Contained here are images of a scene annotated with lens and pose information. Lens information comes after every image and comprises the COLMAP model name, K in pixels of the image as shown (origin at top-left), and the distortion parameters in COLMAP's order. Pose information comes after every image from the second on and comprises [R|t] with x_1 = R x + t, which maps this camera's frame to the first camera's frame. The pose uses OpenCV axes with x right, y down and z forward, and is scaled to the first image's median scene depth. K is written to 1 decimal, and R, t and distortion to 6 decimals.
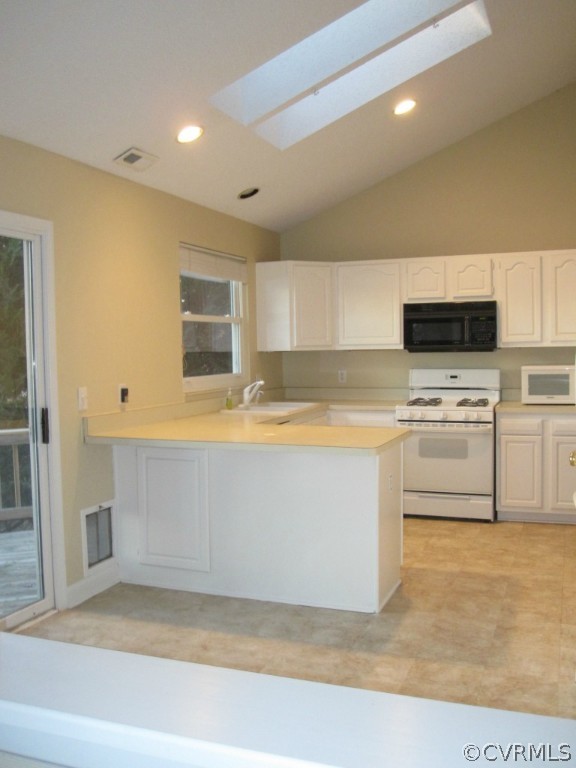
lens RADIAL K [[757.3, 0, 288.0], [0, 757.3, 384.0], [0, 0, 1]] dist [-0.058275, 0.020443]
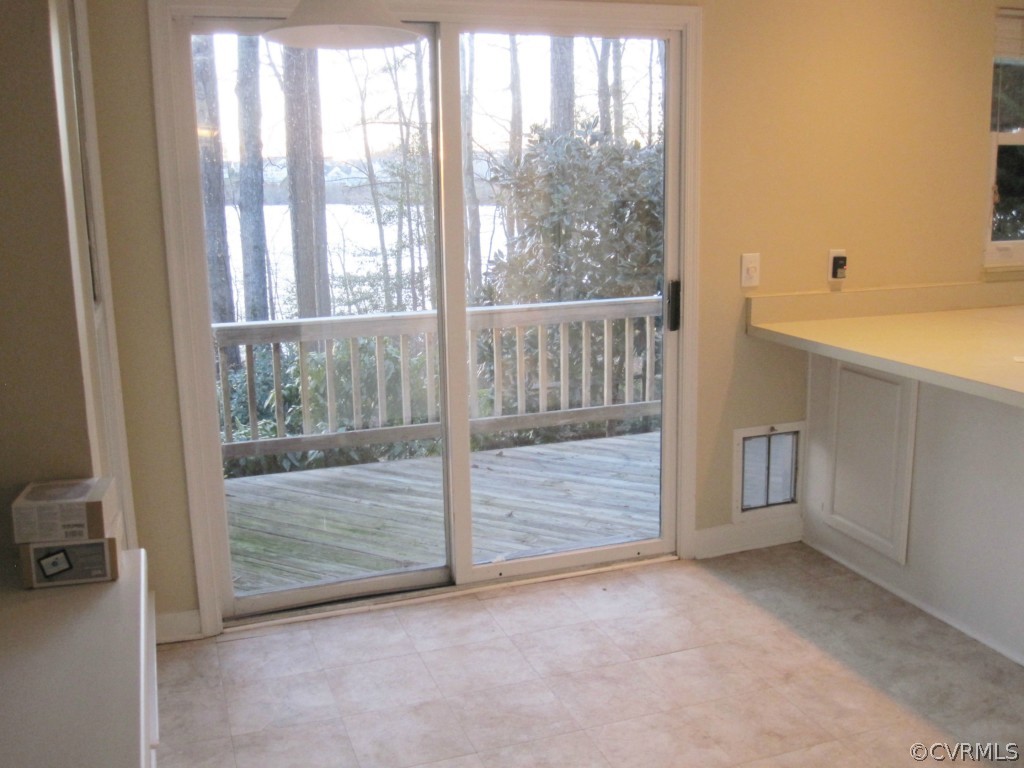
lens RADIAL K [[1009.7, 0, 512.0], [0, 1009.7, 384.0], [0, 0, 1]] dist [-0.058275, 0.020443]
pose [[0.656959, 0.154170, -0.737995, 0.272769], [-0.027616, 0.983133, 0.180797, -0.037496], [0.753420, -0.098396, 0.650136, 0.236882]]
